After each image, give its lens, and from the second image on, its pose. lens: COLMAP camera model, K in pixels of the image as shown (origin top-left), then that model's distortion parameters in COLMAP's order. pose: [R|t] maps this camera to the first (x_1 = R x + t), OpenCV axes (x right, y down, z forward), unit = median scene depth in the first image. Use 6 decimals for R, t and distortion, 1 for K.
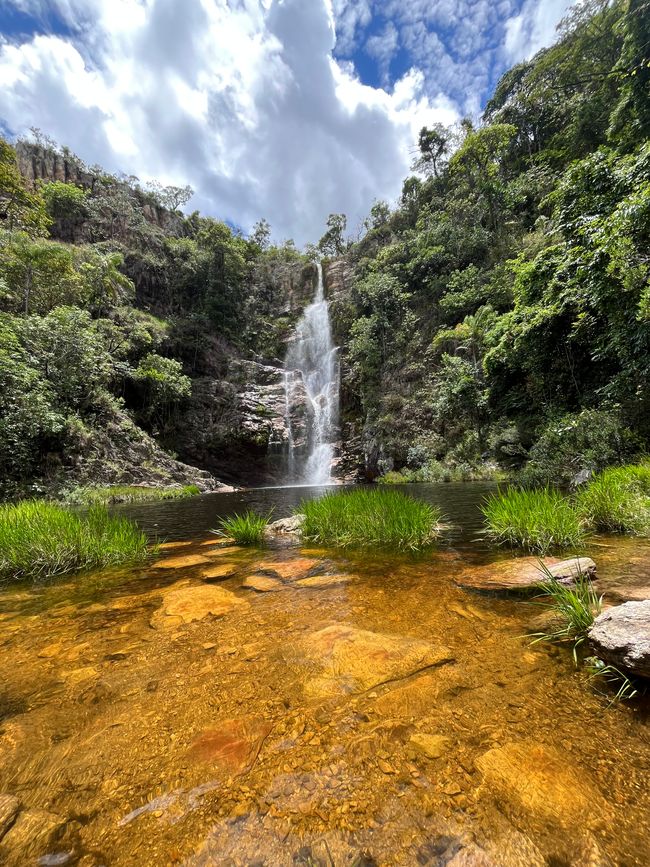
lens RADIAL K [[350.9, 0, 327.1], [0, 350.9, 432.7], [0, 0, 1]] dist [-0.003503, -0.000294]
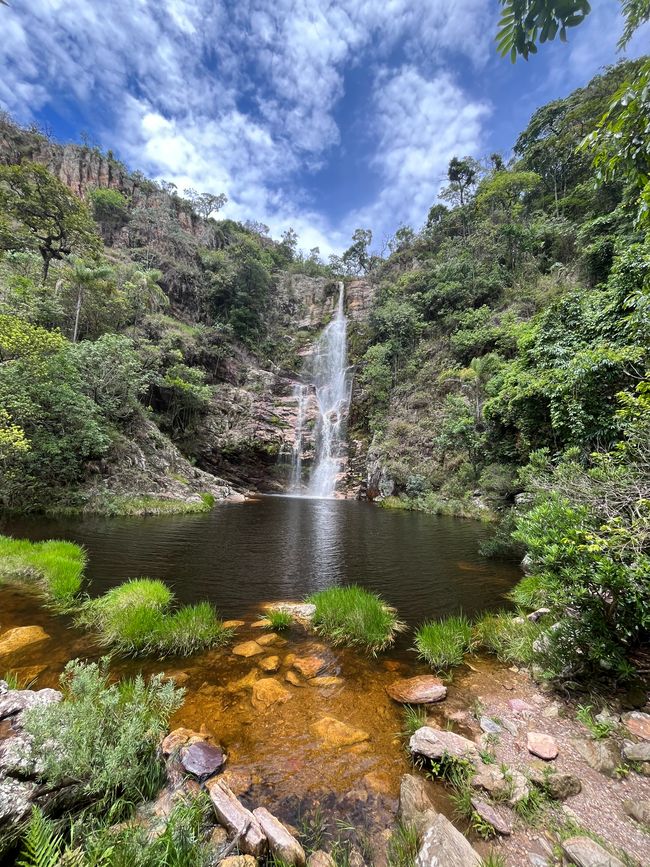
lens RADIAL K [[350.9, 0, 327.1], [0, 350.9, 432.7], [0, 0, 1]] dist [-0.003503, -0.000294]
pose [[0.995877, 0.088283, -0.020850, -0.004631], [-0.087932, 0.995978, 0.017213, -0.059678], [0.022286, -0.015309, 0.999634, -0.058498]]
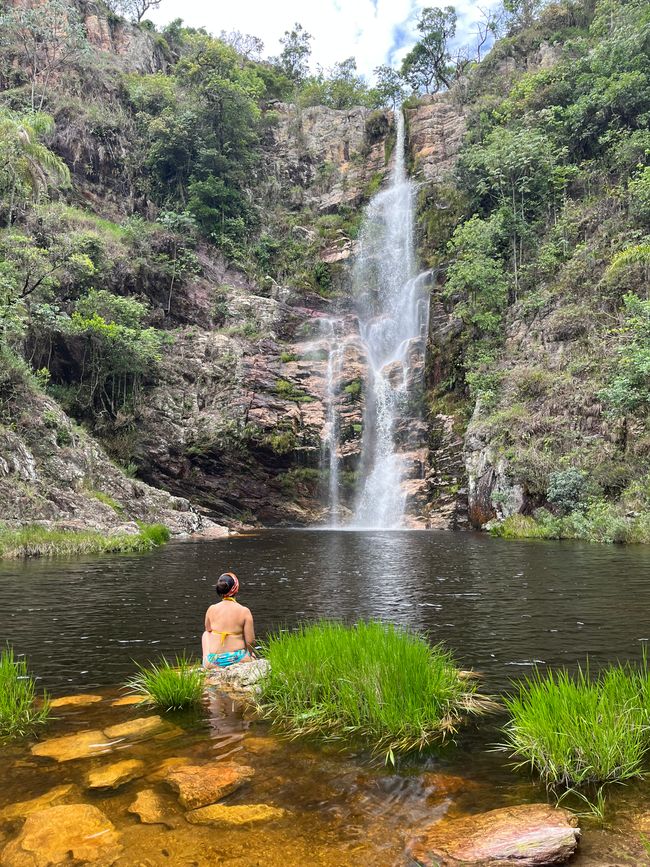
lens RADIAL K [[652.7, 0, 323.3], [0, 652.7, 435.5], [0, 0, 1]] dist [0.070612, -0.088667]
pose [[0.990066, 0.029123, -0.137551, 0.019417], [-0.025060, 0.999200, 0.031181, -0.023443], [0.138349, -0.027424, 0.990004, -0.018957]]
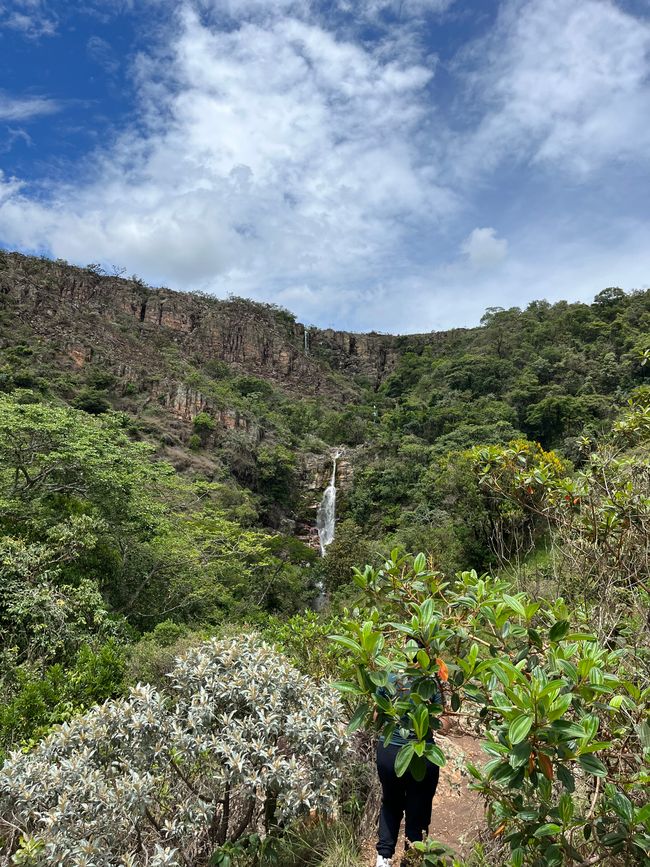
lens RADIAL K [[587.1, 0, 326.7], [0, 587.1, 433.0], [0, 0, 1]] dist [0.072996, -0.080614]
pose [[0.993866, 0.105604, -0.032845, 0.023997], [-0.106651, 0.993783, -0.031948, -0.635248], [0.029267, 0.035255, 0.998950, -2.352070]]
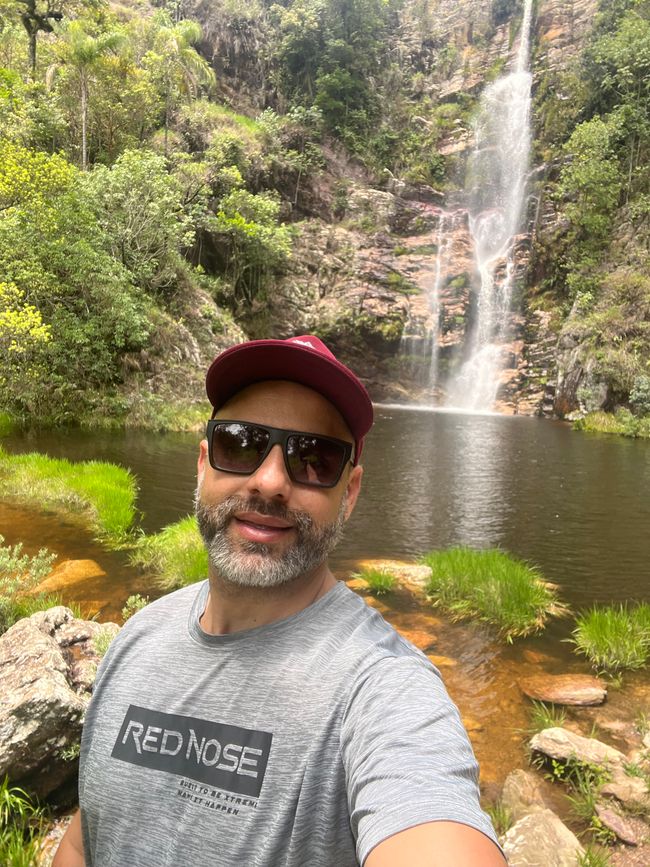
lens RADIAL K [[587.1, 0, 326.7], [0, 587.1, 433.0], [0, 0, 1]] dist [0.072996, -0.080614]
pose [[0.956924, 0.122290, -0.263327, 0.006169], [-0.052520, 0.964916, 0.257251, -0.066424], [0.285548, -0.232339, 0.929775, -0.074820]]
